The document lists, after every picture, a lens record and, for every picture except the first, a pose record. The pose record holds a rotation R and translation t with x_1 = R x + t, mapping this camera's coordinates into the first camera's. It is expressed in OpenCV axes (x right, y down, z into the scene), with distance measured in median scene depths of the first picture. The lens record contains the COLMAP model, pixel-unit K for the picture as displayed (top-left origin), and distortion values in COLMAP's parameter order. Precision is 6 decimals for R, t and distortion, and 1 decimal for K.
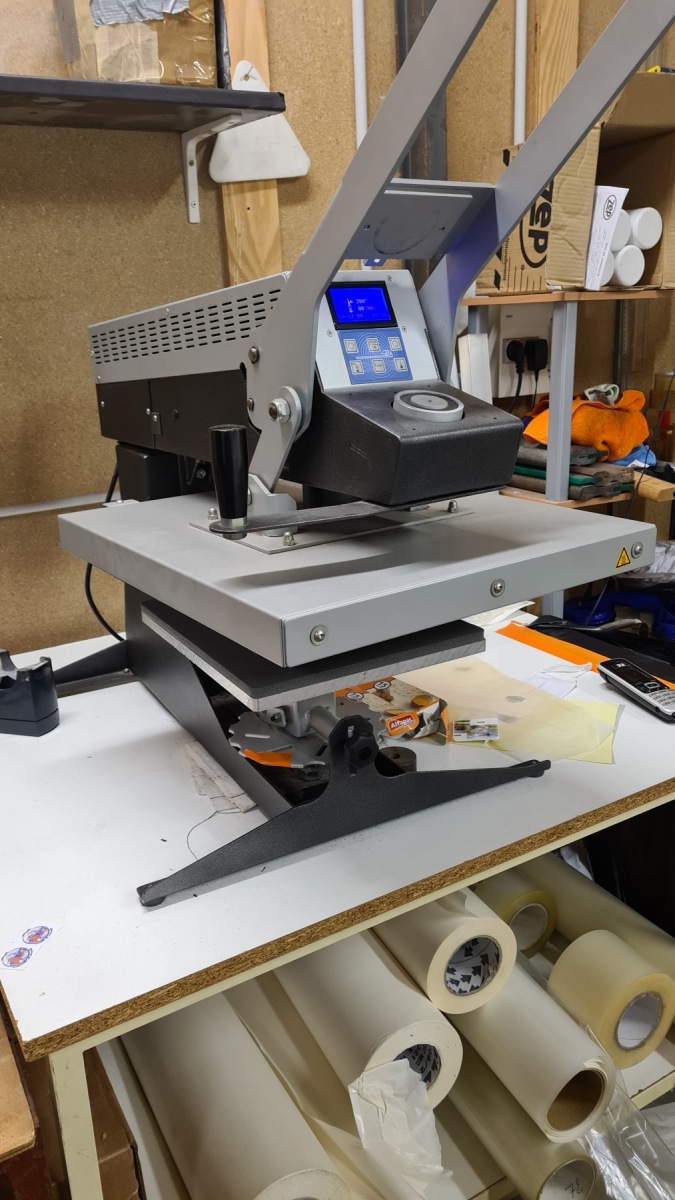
lens RADIAL K [[910.2, 0, 335.8], [0, 910.2, 605.5], [0, 0, 1]] dist [0.045044, -0.008586]
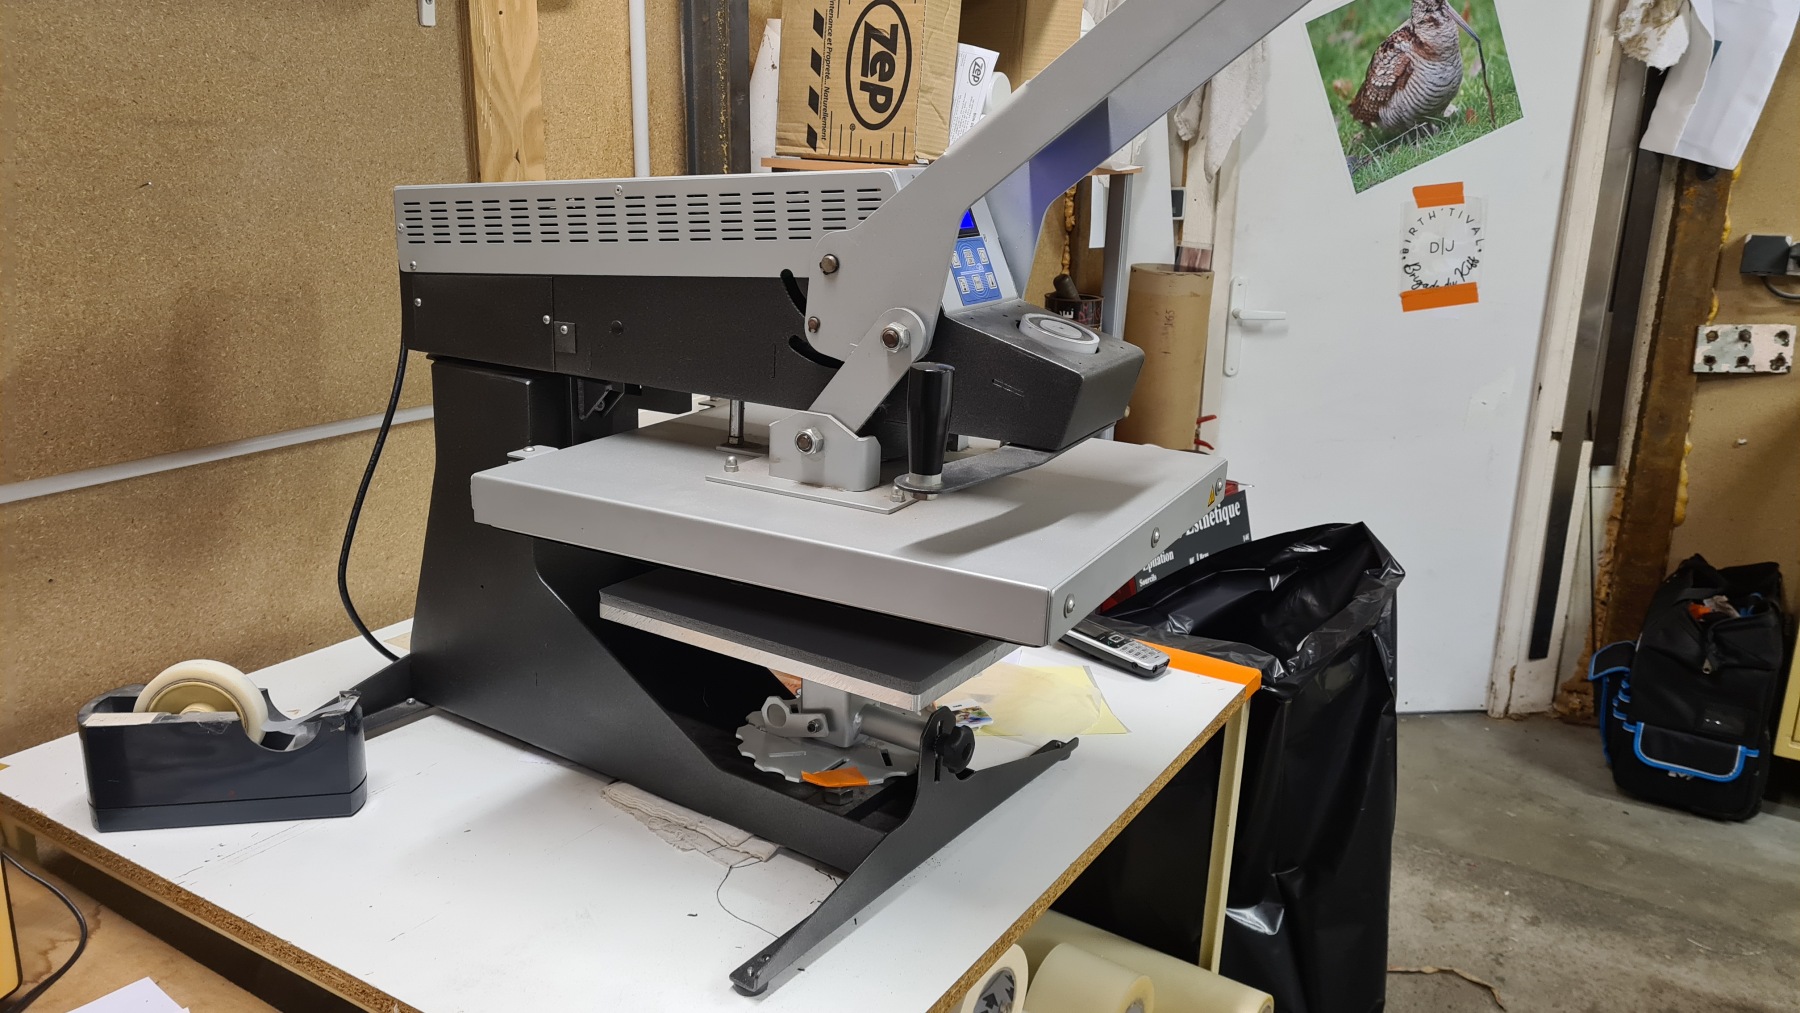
lens RADIAL K [[1365.3, 0, 895.8], [0, 1365.3, 502.2], [0, 0, 1]] dist [0.045044, -0.008586]
pose [[0.881269, -0.053682, 0.469557, -0.363318], [0.072187, 0.997160, -0.021481, -0.023510], [-0.467070, 0.052827, 0.882641, -0.035752]]
